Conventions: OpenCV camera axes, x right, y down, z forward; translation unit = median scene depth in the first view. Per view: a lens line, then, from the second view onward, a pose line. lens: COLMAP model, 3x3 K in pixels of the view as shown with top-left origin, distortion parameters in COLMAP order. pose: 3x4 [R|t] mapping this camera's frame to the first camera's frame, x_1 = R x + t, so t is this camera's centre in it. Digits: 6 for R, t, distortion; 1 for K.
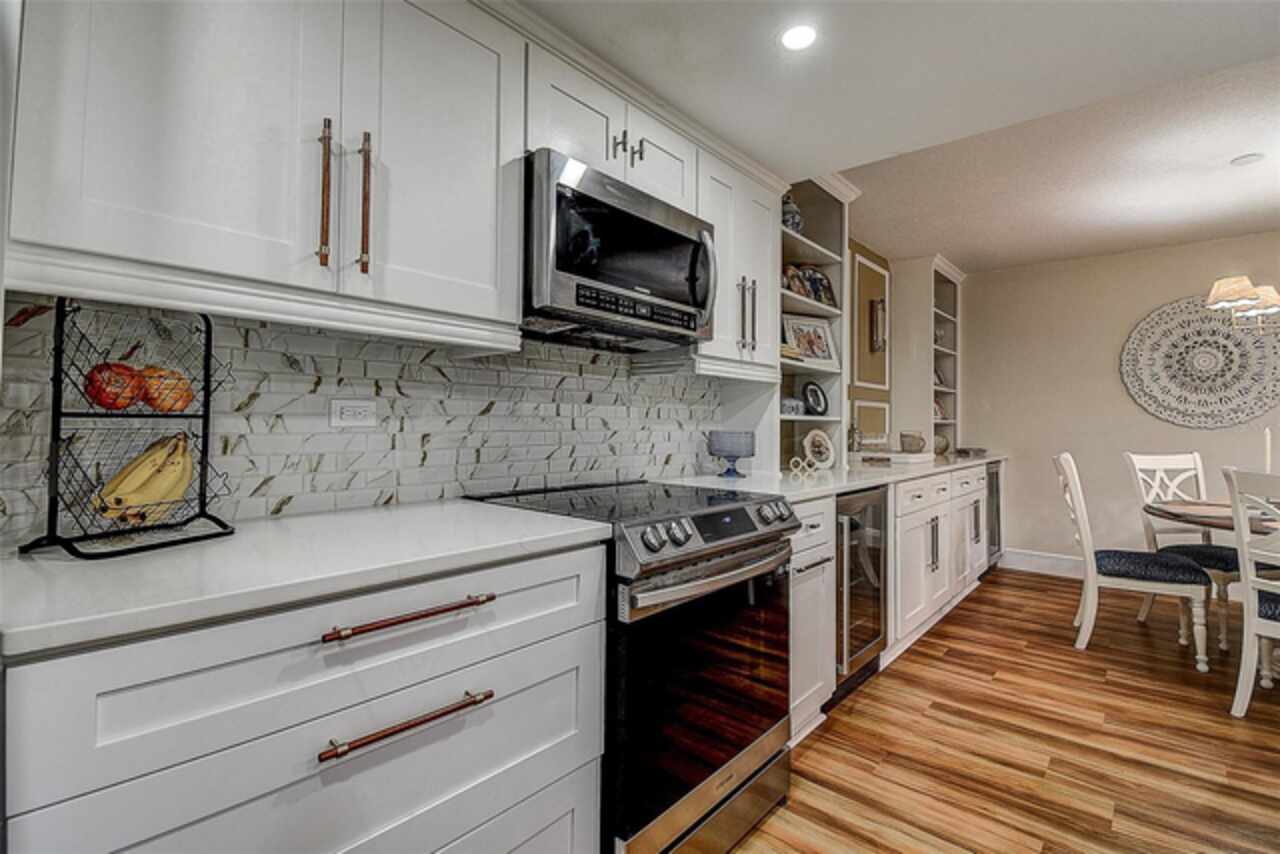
lens RADIAL K [[588.1, 0, 632.8], [0, 588.1, 411.6], [0, 0, 1]] dist [0.028999, -0.017291]
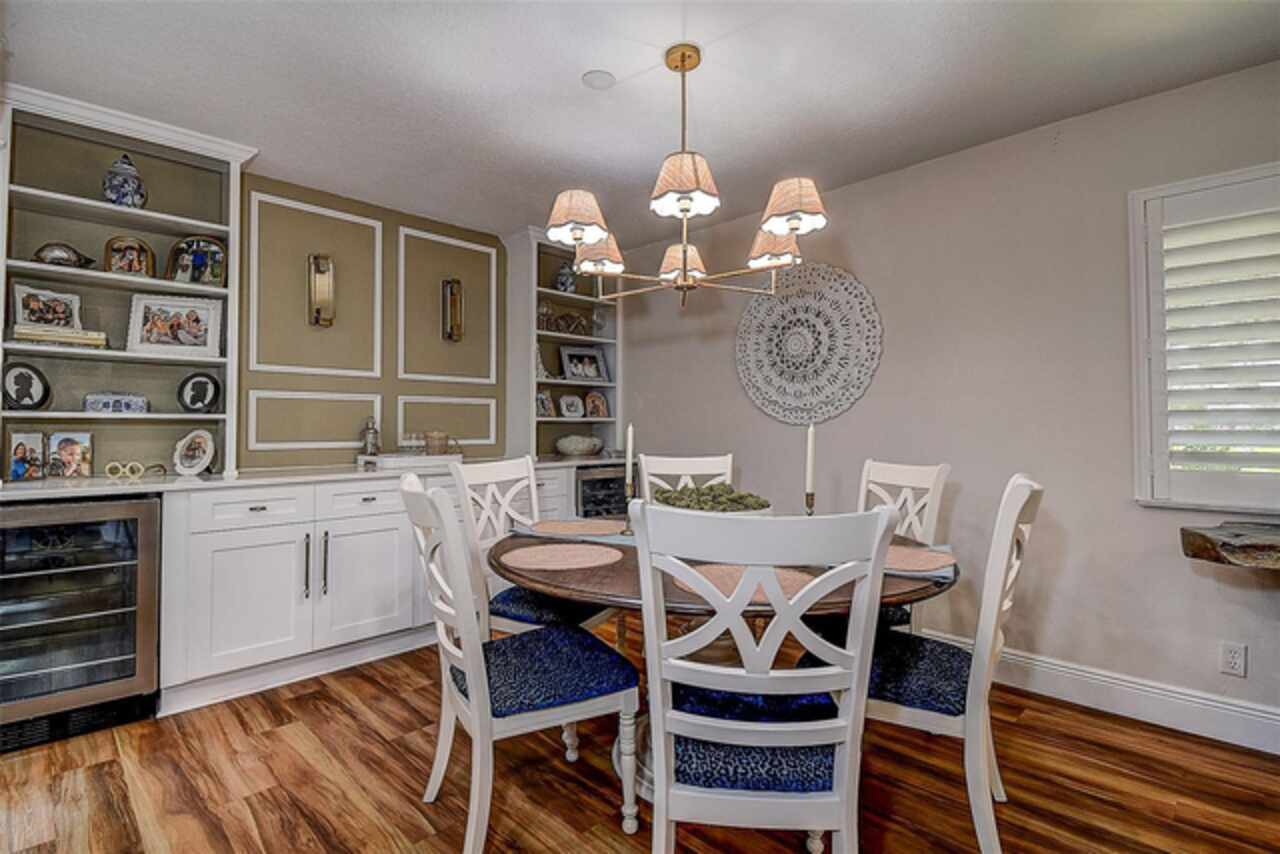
lens RADIAL K [[598.1, 0, 637.5], [0, 598.1, 419.2], [0, 0, 1]] dist [0.028645, -0.022709]
pose [[0.996498, -0.008265, -0.083205, 0.833548], [0.008874, 0.999937, 0.006943, 0.012702], [0.083142, -0.007657, 0.996508, 0.152567]]
